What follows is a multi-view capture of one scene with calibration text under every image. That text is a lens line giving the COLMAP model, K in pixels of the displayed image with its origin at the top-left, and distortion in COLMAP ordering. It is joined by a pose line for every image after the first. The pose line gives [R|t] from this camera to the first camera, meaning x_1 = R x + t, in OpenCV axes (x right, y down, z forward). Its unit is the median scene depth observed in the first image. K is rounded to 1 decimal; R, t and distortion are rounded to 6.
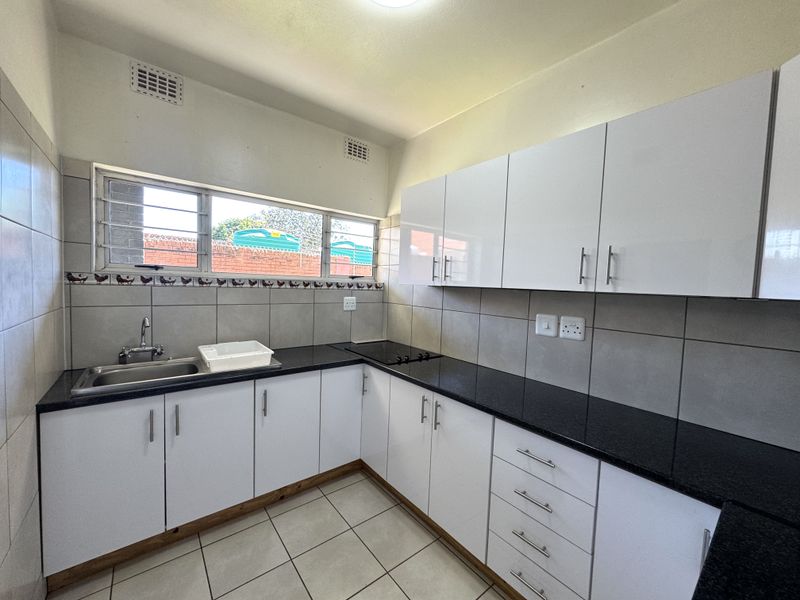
lens RADIAL K [[317.8, 0, 397.6], [0, 317.8, 299.3], [0, 0, 1]] dist [-0.006713, 0.000712]
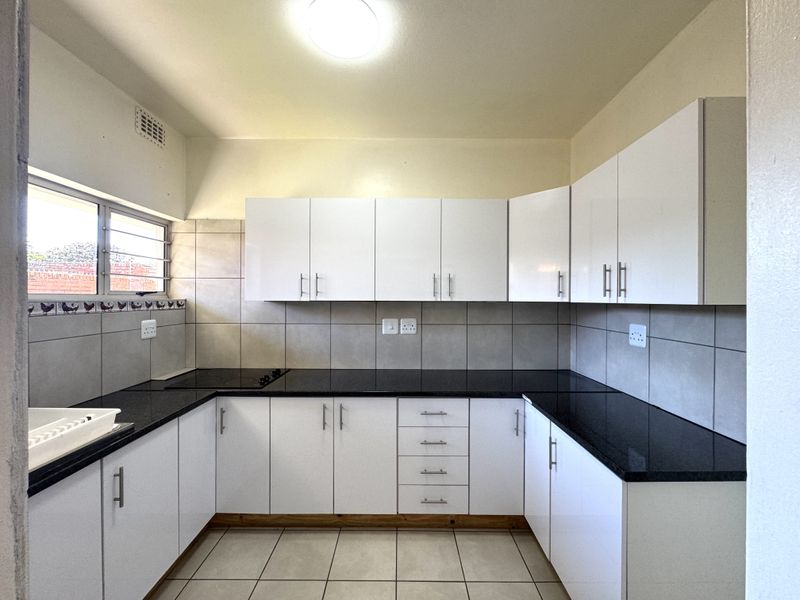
lens RADIAL K [[317.8, 0, 397.6], [0, 317.8, 300.3], [0, 0, 1]] dist [-0.006713, 0.000712]
pose [[0.623925, -0.039785, 0.780471, -0.455485], [0.059287, 0.998235, 0.003491, -0.027203], [-0.779232, 0.044093, 0.625182, 0.094643]]
